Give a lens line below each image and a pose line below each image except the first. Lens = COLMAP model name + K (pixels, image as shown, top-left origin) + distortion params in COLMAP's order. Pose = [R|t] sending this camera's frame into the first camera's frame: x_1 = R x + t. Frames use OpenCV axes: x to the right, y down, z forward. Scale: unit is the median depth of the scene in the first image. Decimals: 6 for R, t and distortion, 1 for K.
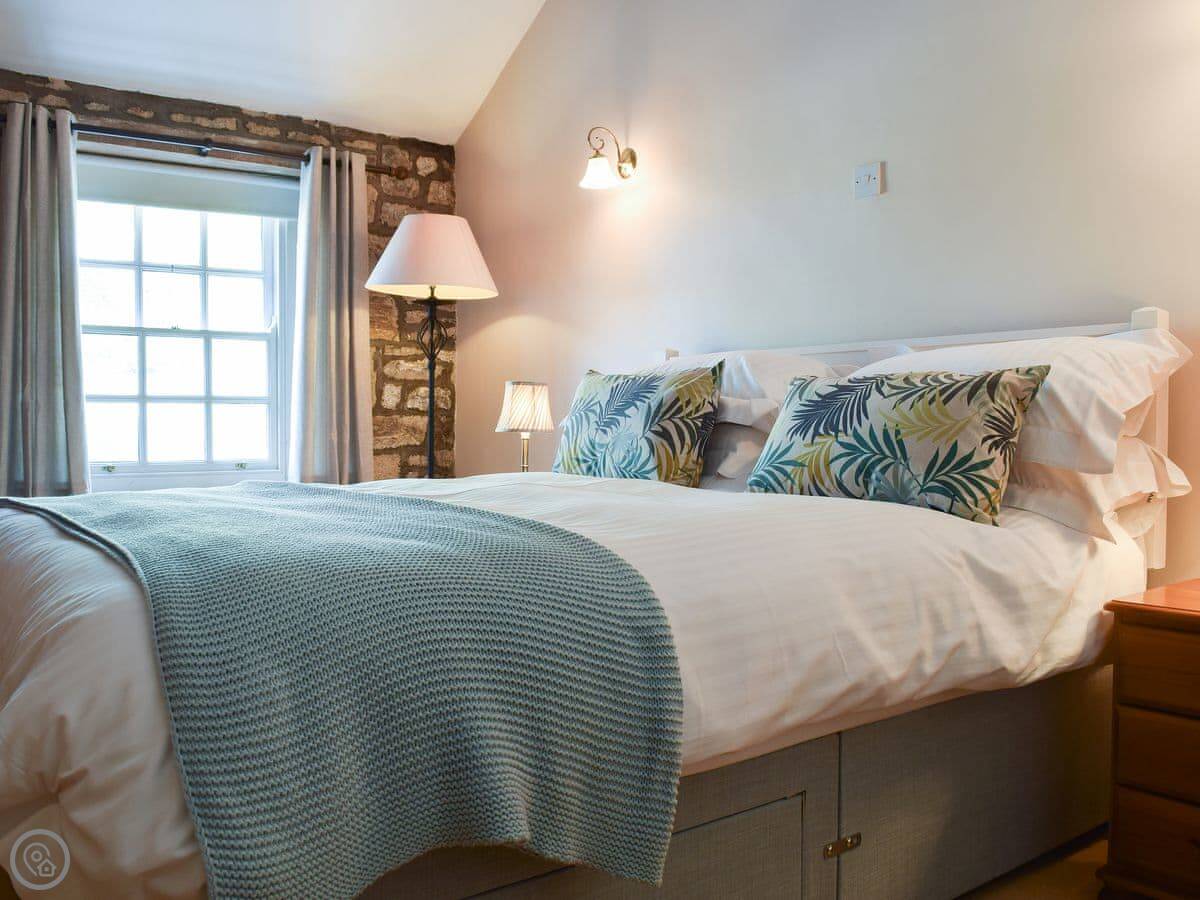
lens RADIAL K [[1031.1, 0, 612.0], [0, 1031.1, 444.0], [0, 0, 1]] dist [-0.079849, 0.015650]
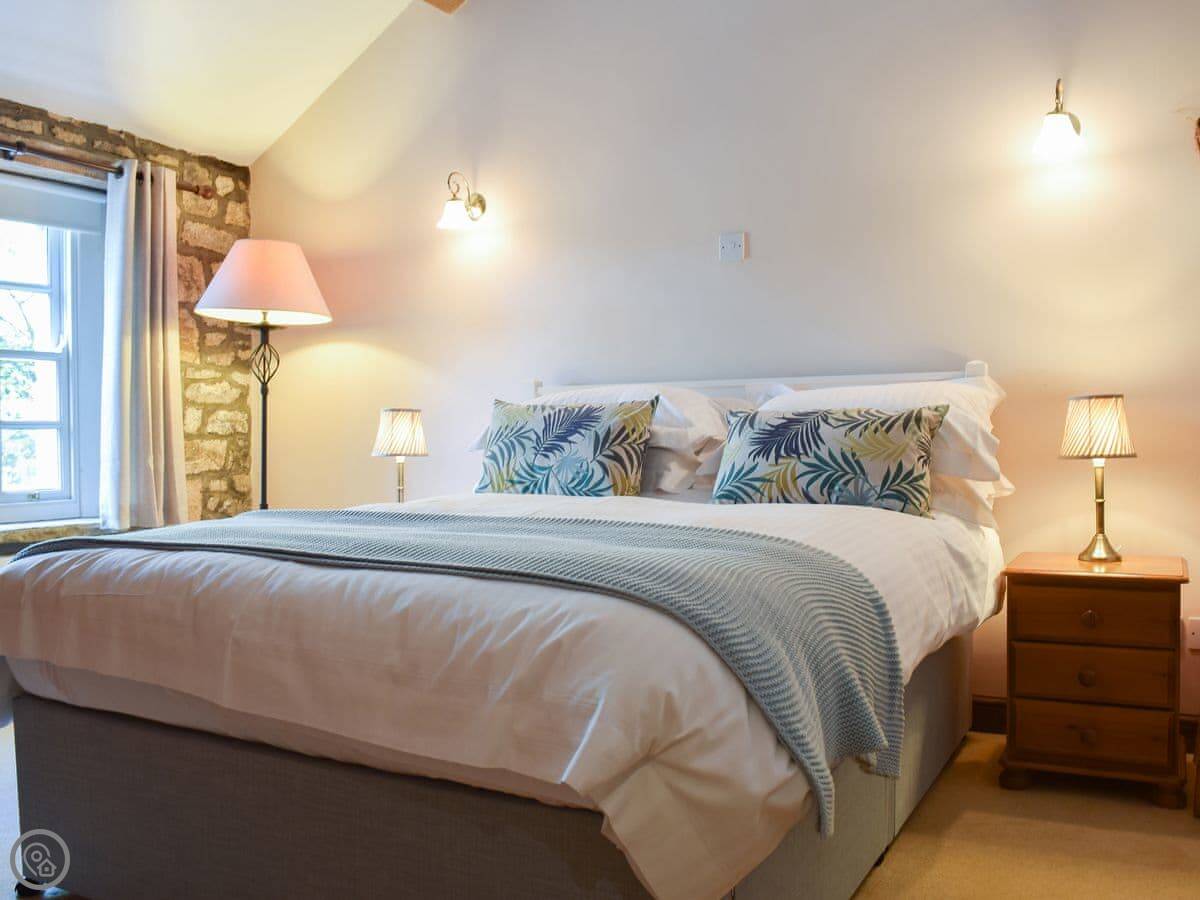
lens RADIAL K [[1031.1, 0, 612.0], [0, 1031.1, 444.0], [0, 0, 1]] dist [-0.079849, 0.015650]
pose [[0.911747, -0.012192, 0.410571, -0.411917], [0.017592, 0.999801, -0.009376, -0.013331], [-0.410375, 0.015772, 0.911781, -0.064778]]
